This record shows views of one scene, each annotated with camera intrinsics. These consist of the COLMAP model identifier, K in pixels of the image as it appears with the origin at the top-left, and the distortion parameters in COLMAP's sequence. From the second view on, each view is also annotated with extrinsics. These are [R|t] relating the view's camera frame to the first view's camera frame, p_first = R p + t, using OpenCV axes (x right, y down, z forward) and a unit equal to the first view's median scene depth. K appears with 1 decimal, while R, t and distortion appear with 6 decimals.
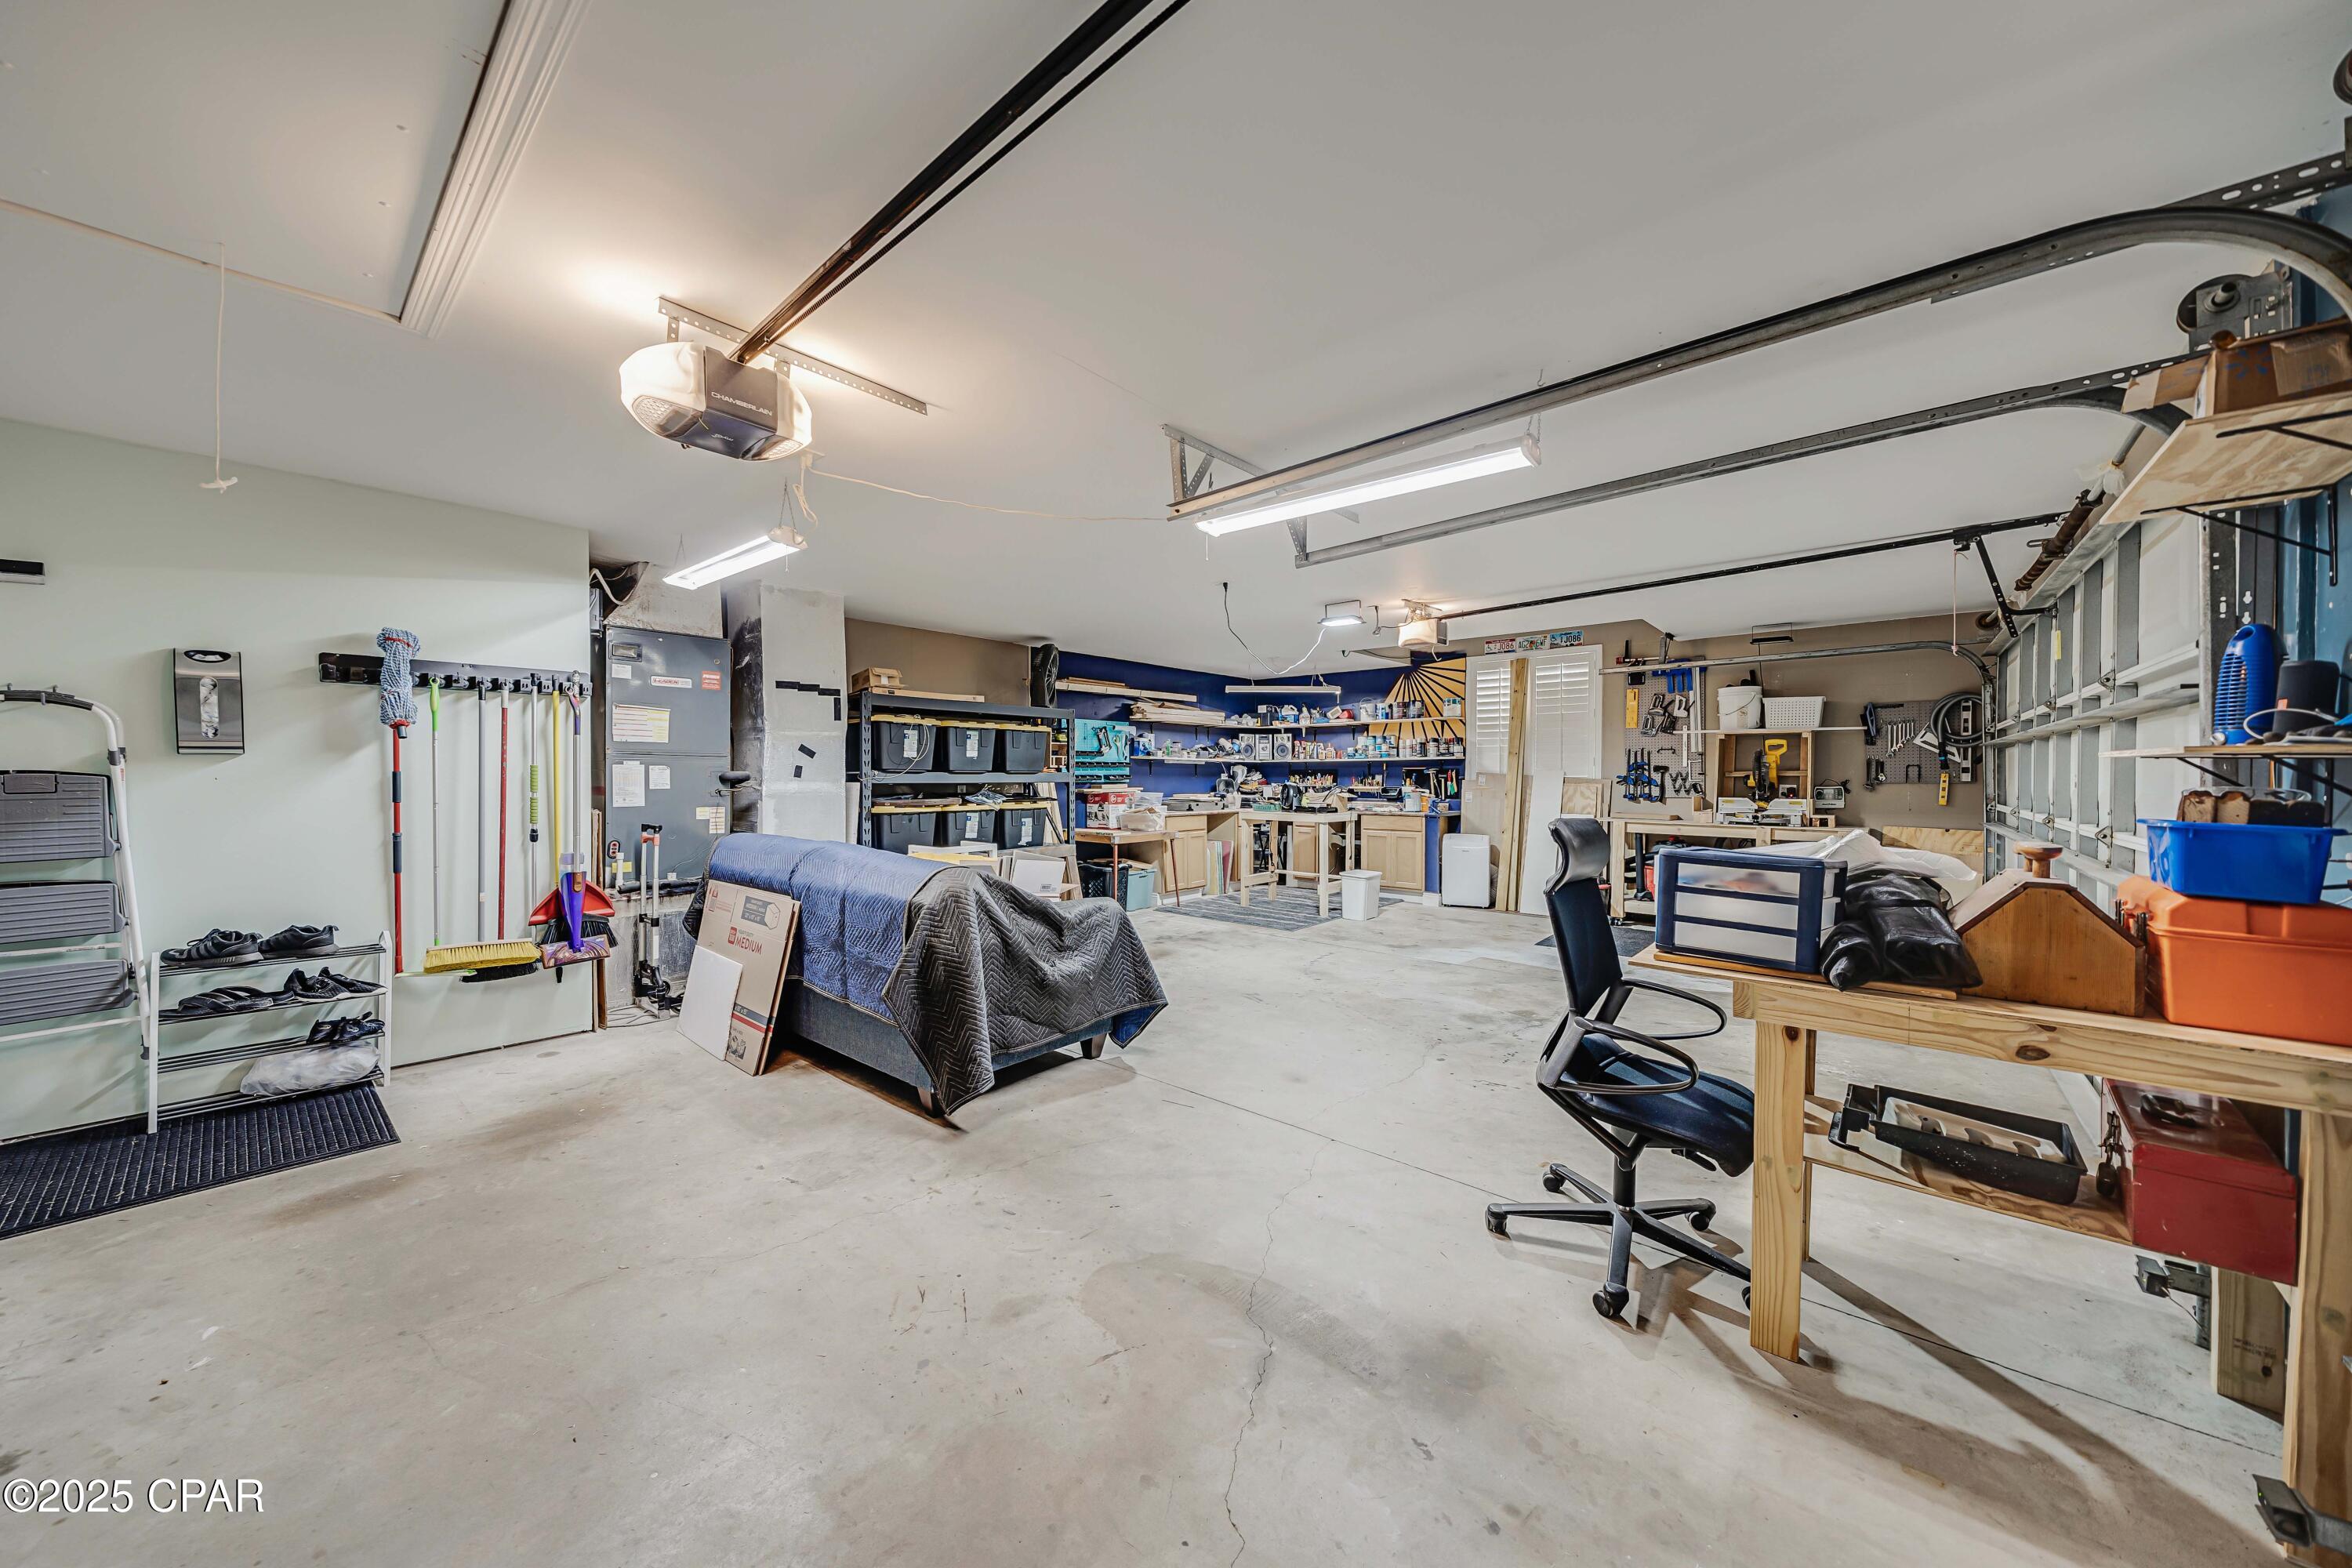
lens RADIAL K [[819.7, 0, 1158.1], [0, 819.7, 771.7], [0, 0, 1]] dist [-0.005225, -0.000120]
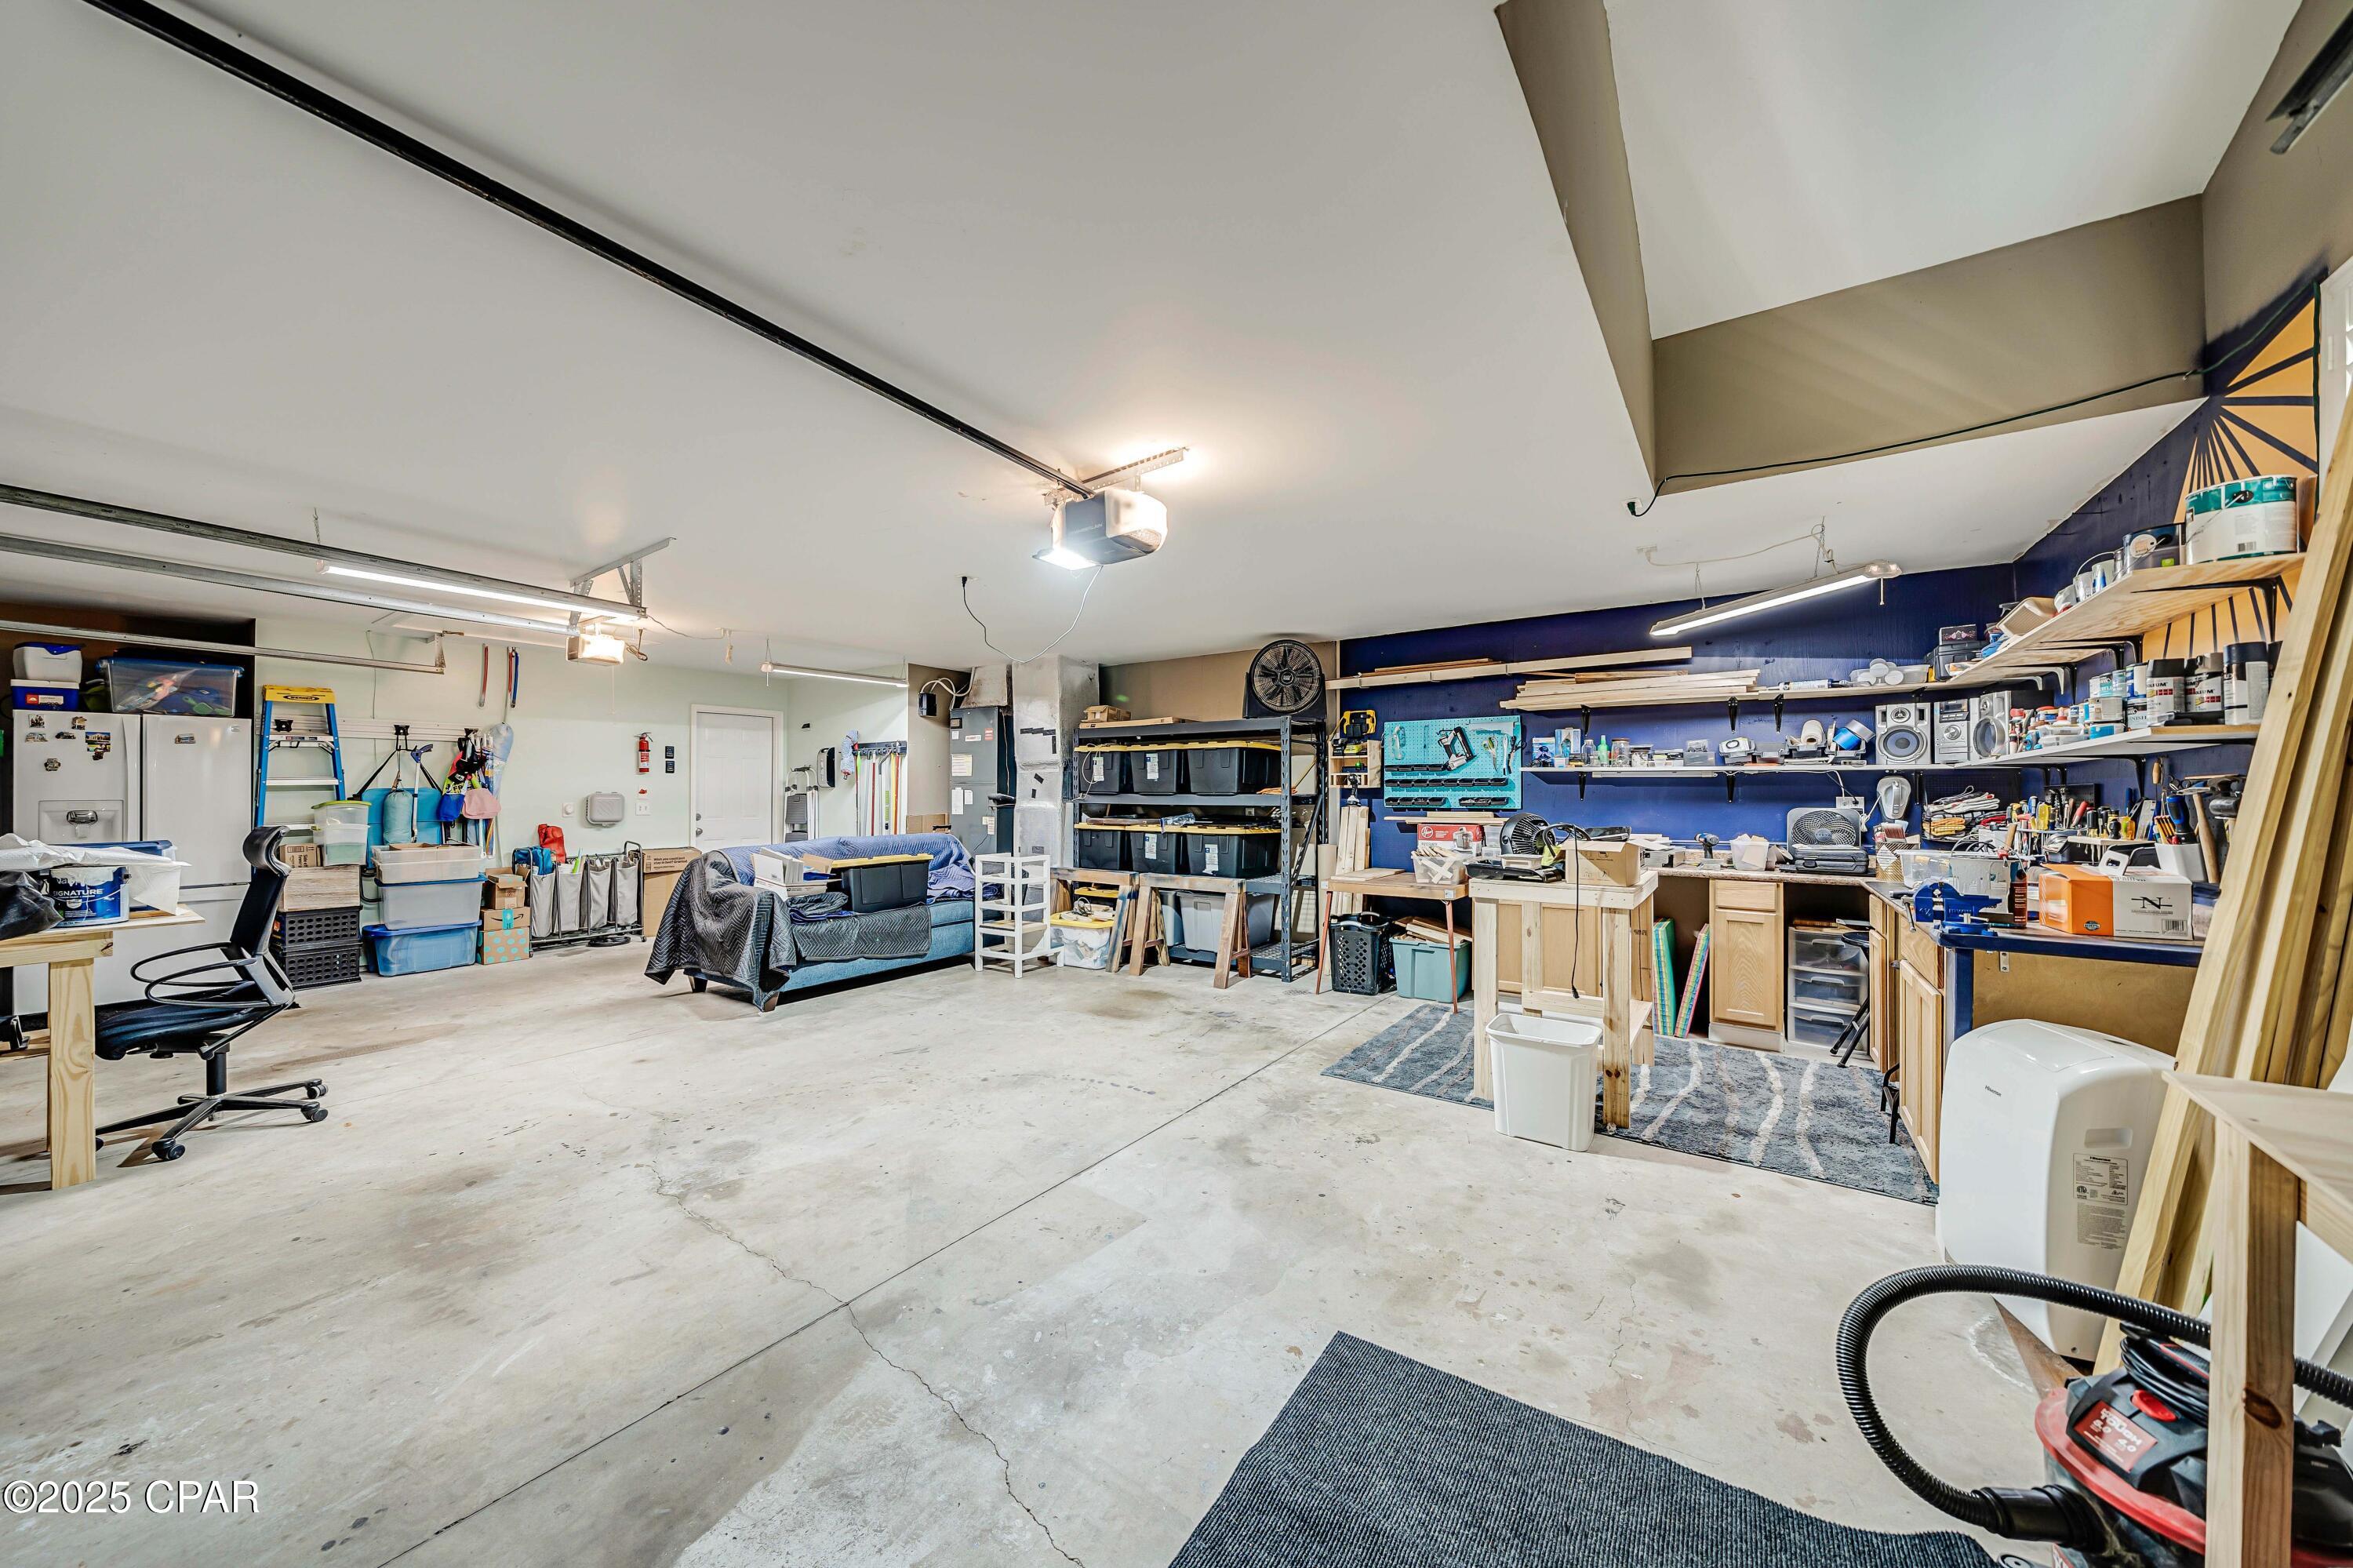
lens RADIAL K [[820.0, 0, 1158.6], [0, 820.0, 771.7], [0, 0, 1]] dist [-0.005225, -0.000120]
pose [[0.097113, -0.030510, -0.994806, 0.866984], [-0.001053, 0.999526, -0.030757, 0.004728], [0.995273, 0.004035, 0.097034, 1.004400]]
